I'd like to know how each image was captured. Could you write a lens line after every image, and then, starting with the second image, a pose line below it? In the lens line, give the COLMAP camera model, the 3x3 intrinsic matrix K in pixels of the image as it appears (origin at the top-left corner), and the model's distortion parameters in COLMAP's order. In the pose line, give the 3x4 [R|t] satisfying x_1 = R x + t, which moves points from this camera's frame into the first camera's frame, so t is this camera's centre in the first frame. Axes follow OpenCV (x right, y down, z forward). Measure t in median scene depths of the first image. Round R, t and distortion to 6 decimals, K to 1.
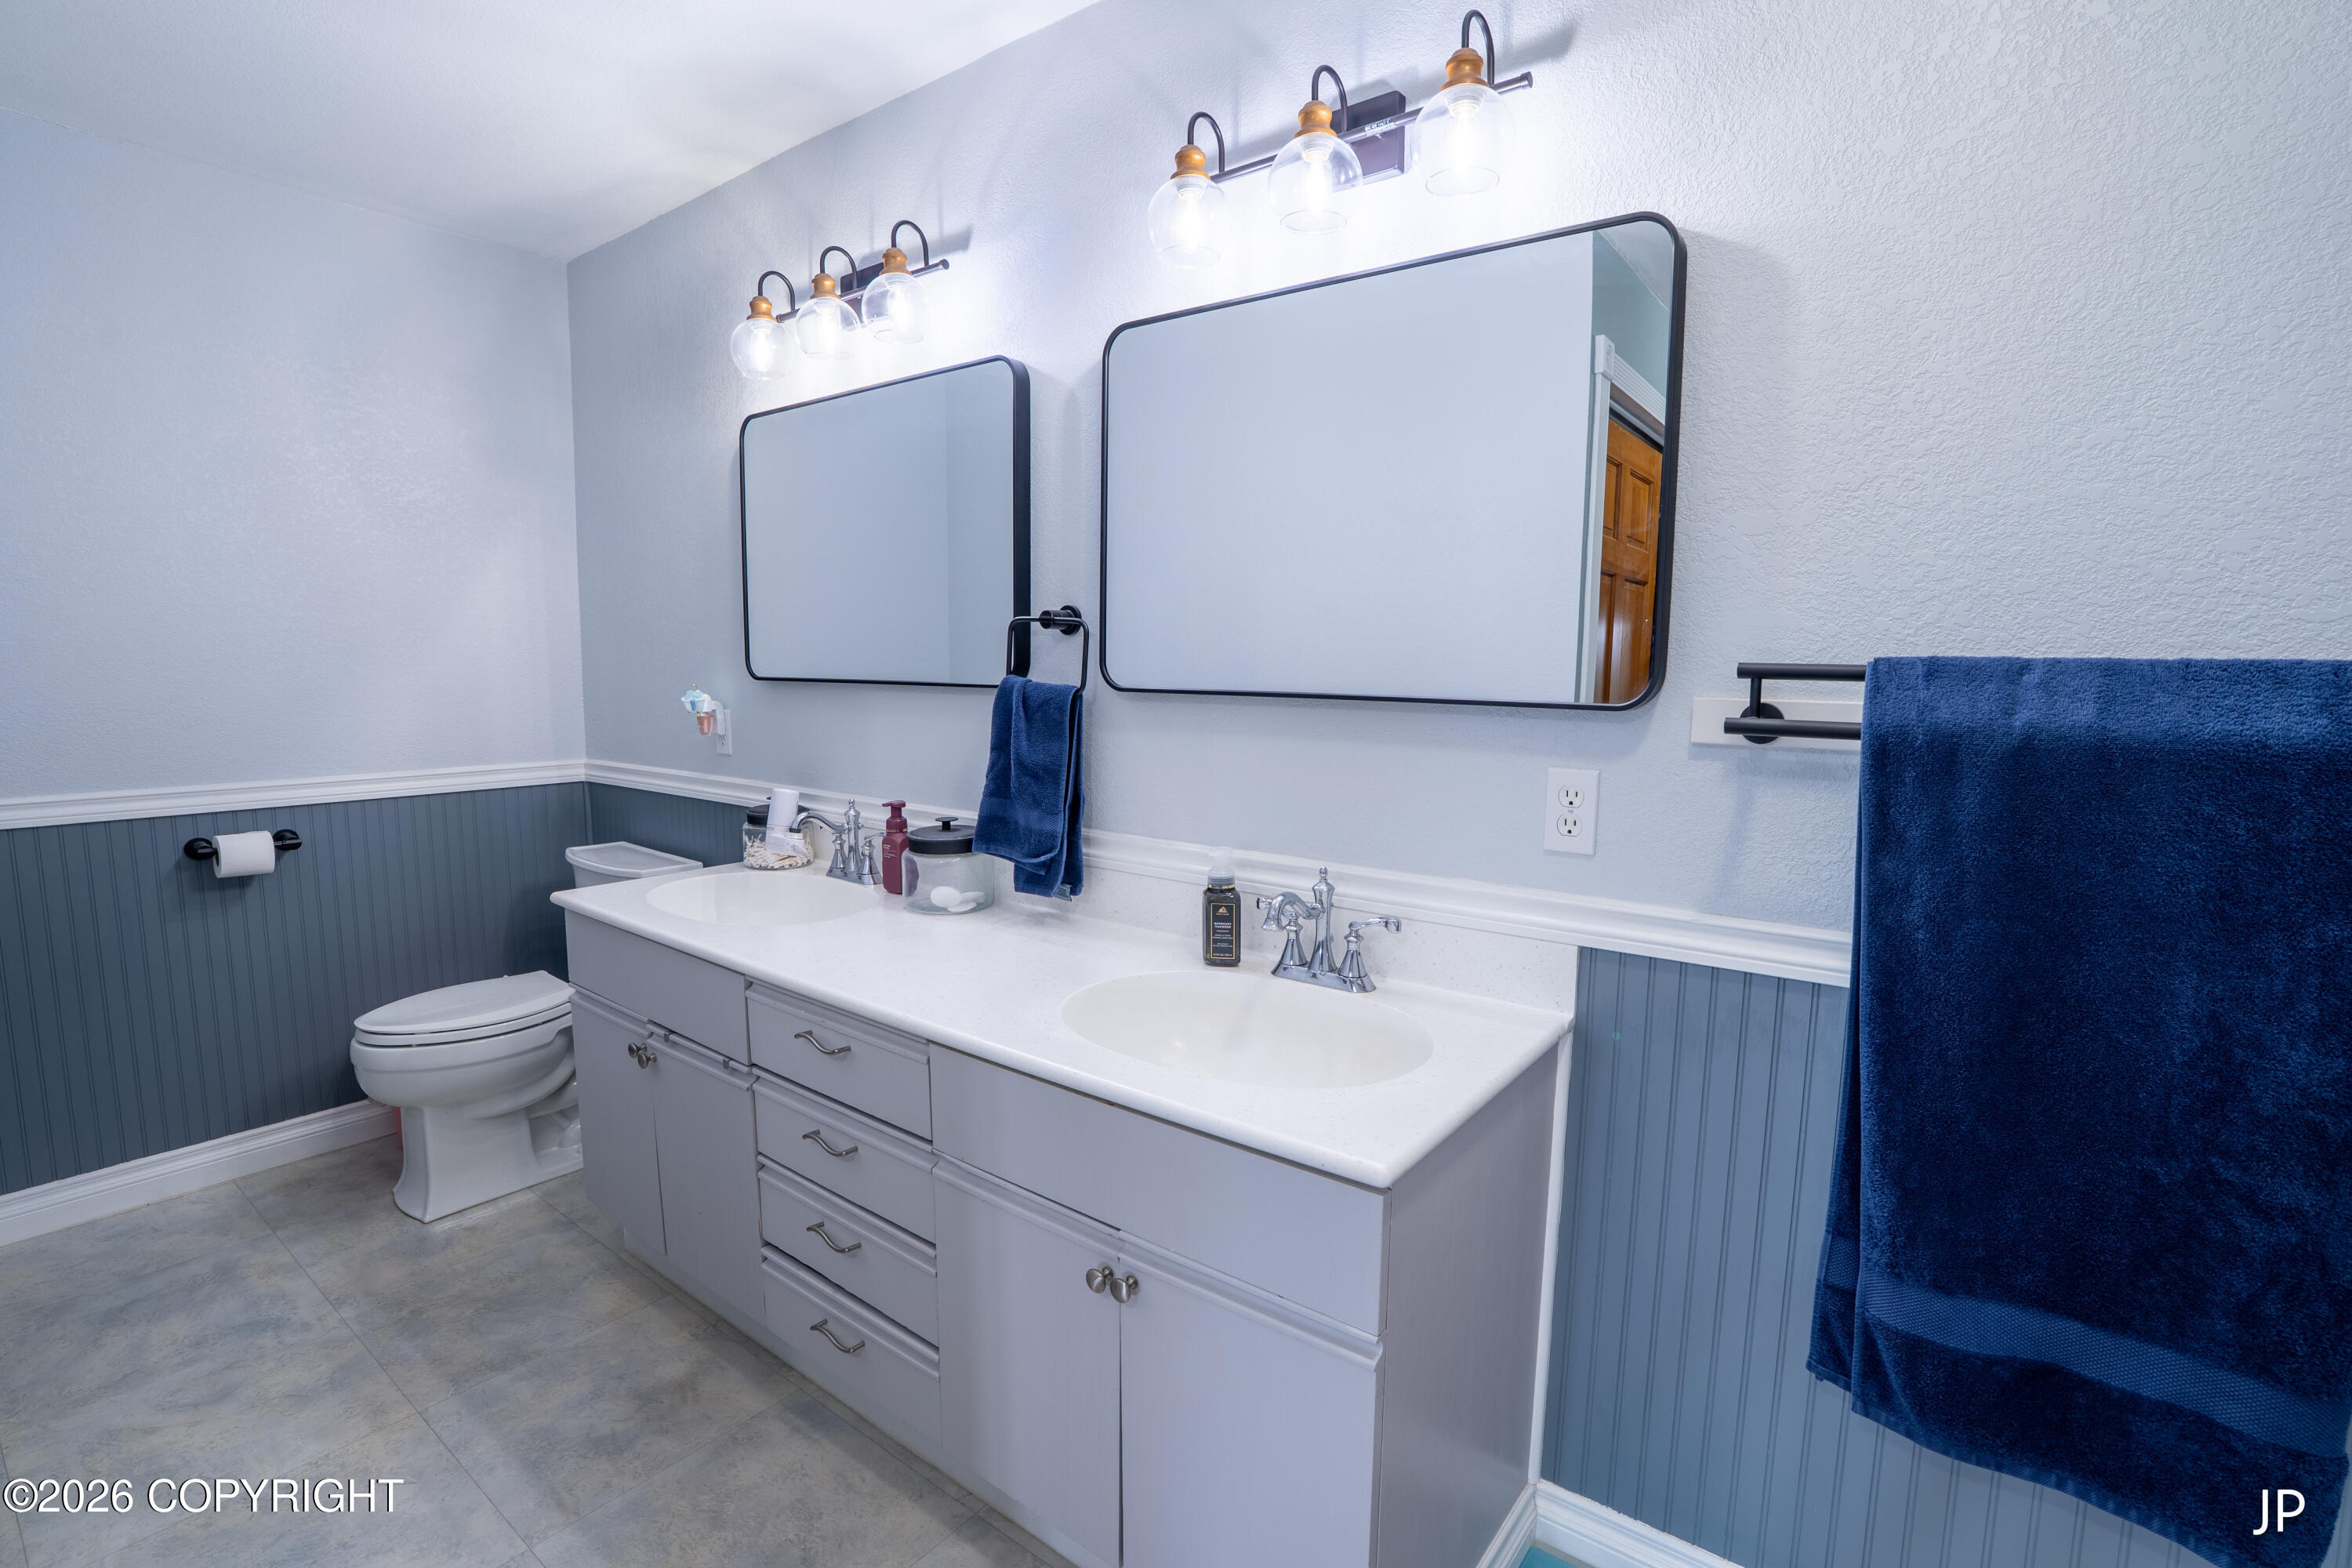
lens RADIAL K [[1096.5, 0, 1170.1], [0, 1096.5, 786.4], [0, 0, 1]] dist [-0.067357, 0.024510]
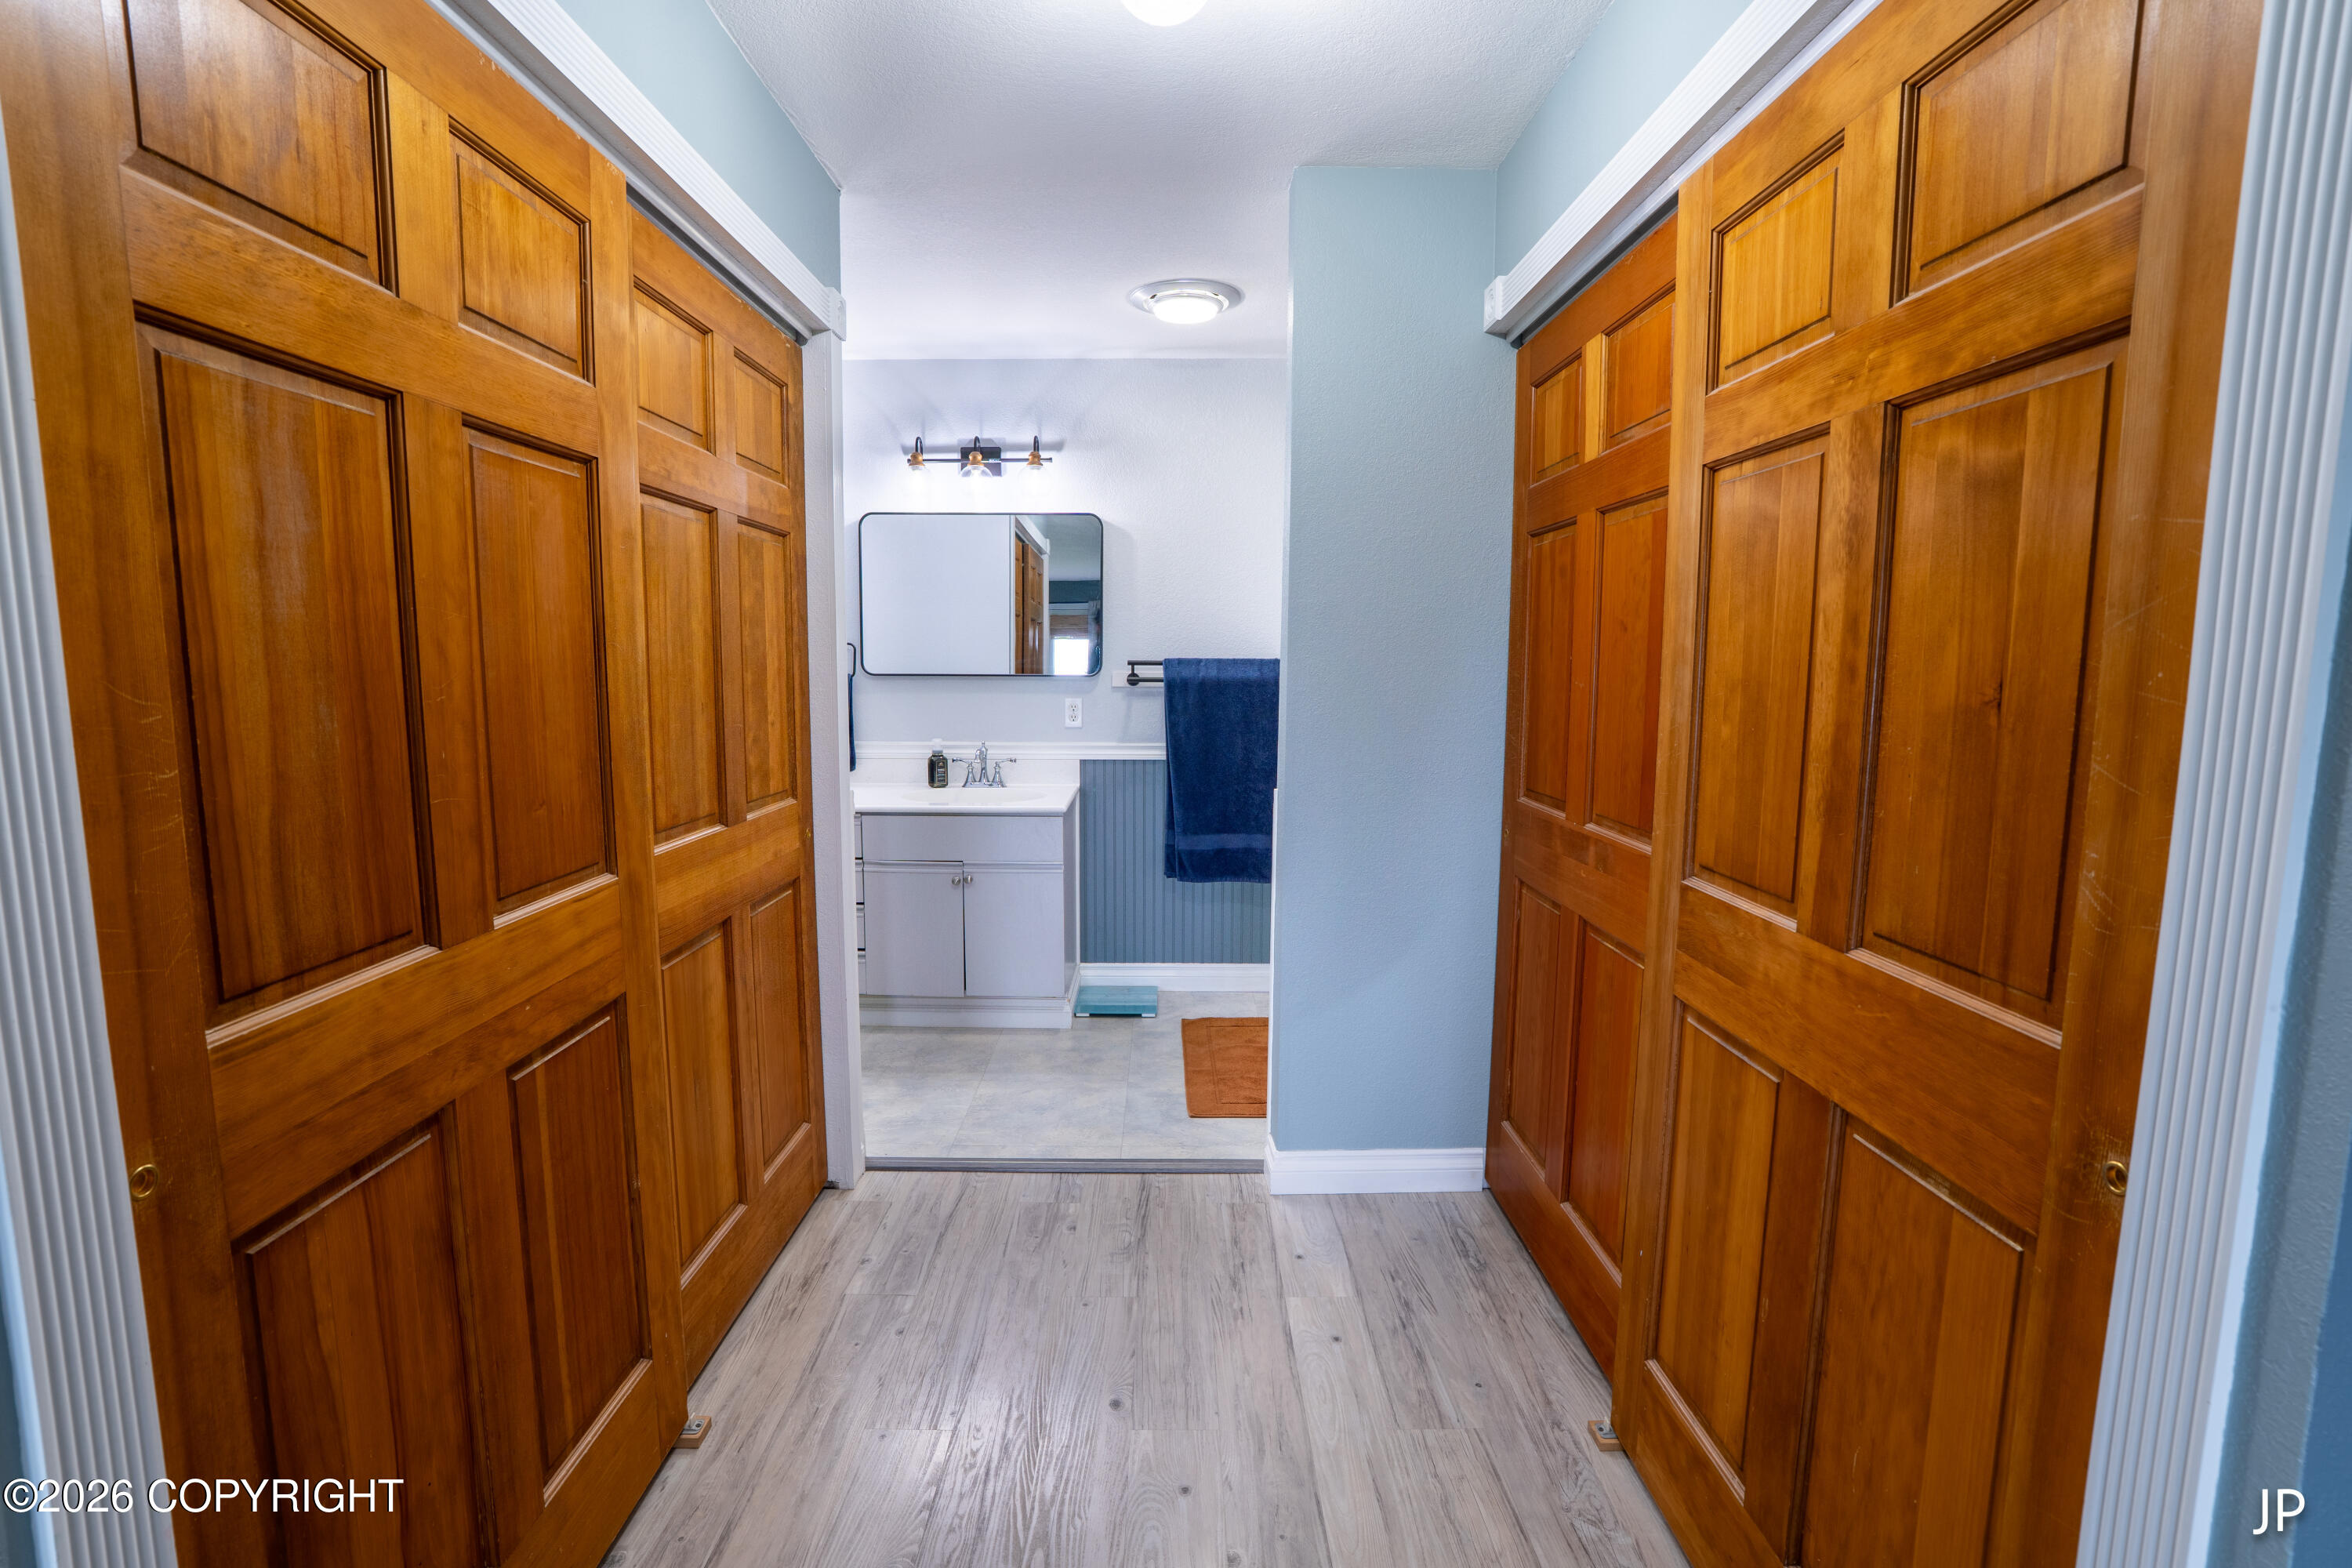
lens RADIAL K [[1096.5, 0, 1172.6], [0, 1096.5, 782.4], [0, 0, 1]] dist [-0.067357, 0.024510]
pose [[0.785983, -0.074038, 0.613798, -1.295537], [0.072950, 0.996974, 0.026844, 0.157768], [-0.613929, 0.023678, 0.789006, -1.531015]]
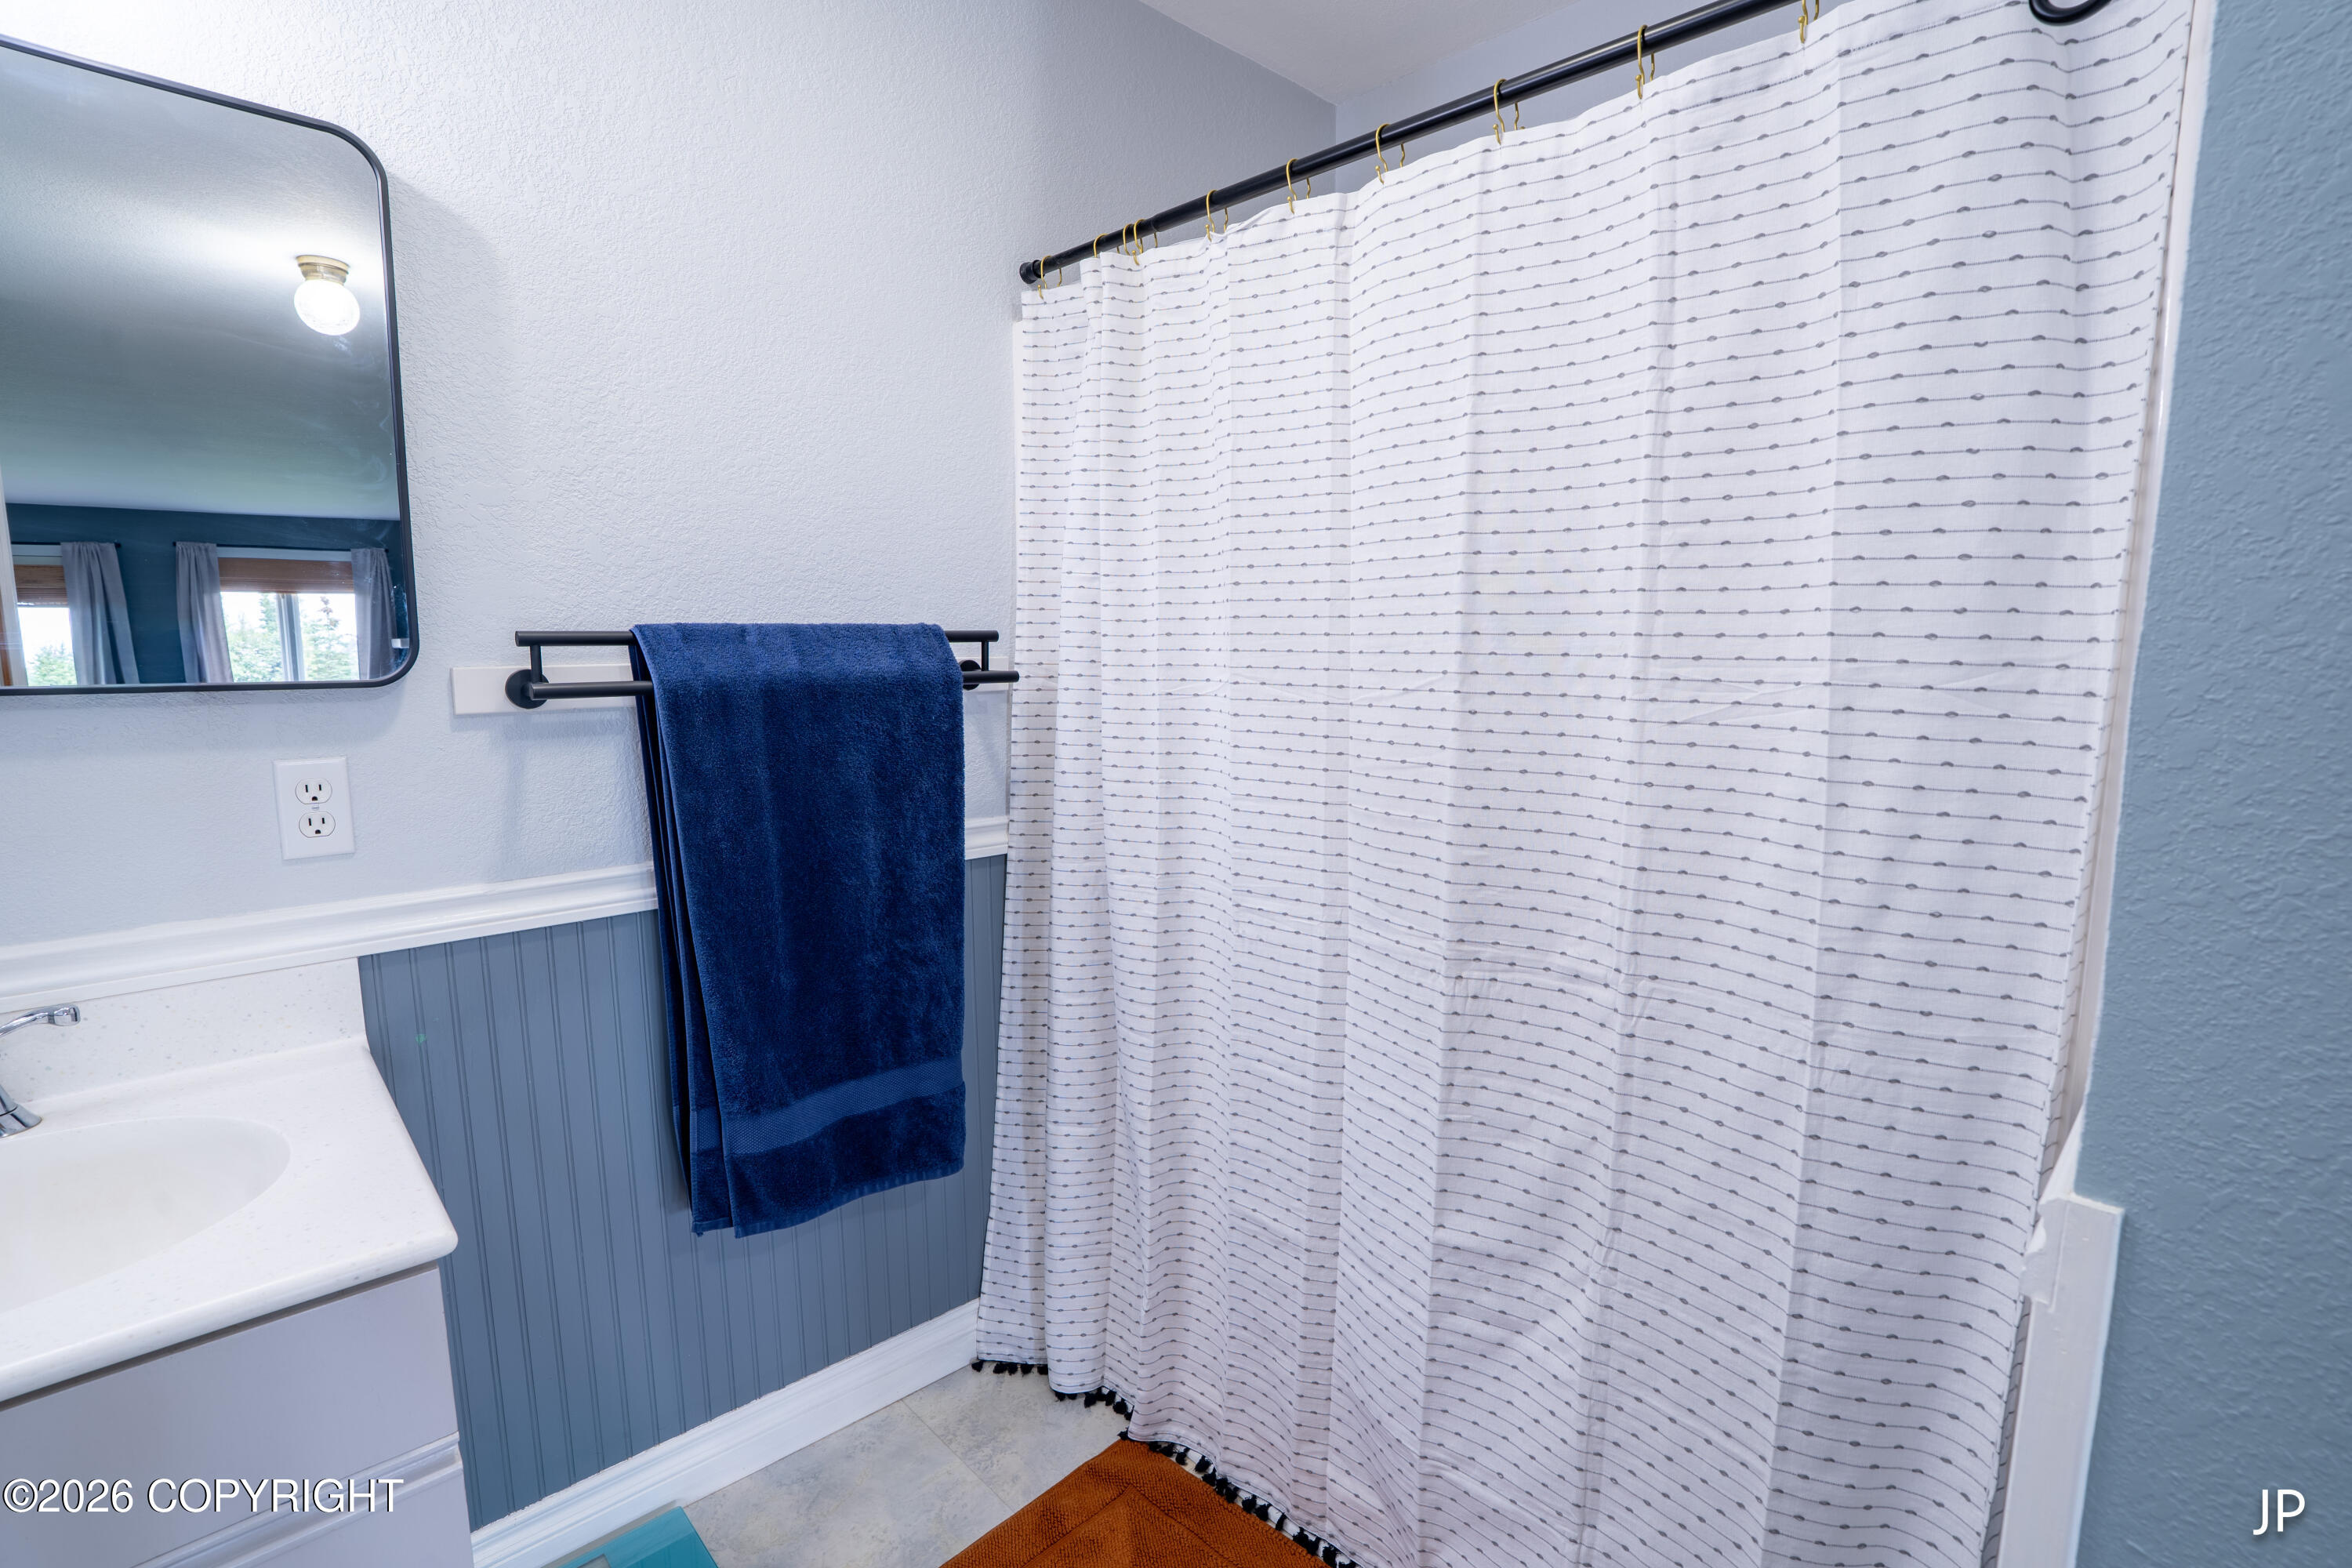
lens RADIAL K [[1096.5, 0, 1188.0], [0, 1096.5, 780.0], [0, 0, 1]] dist [-0.067357, 0.024510]
pose [[0.142355, -0.137202, 0.980260, -0.372648], [0.113287, 0.986097, 0.121567, -0.024028], [-0.983311, 0.093745, 0.155919, 0.205783]]
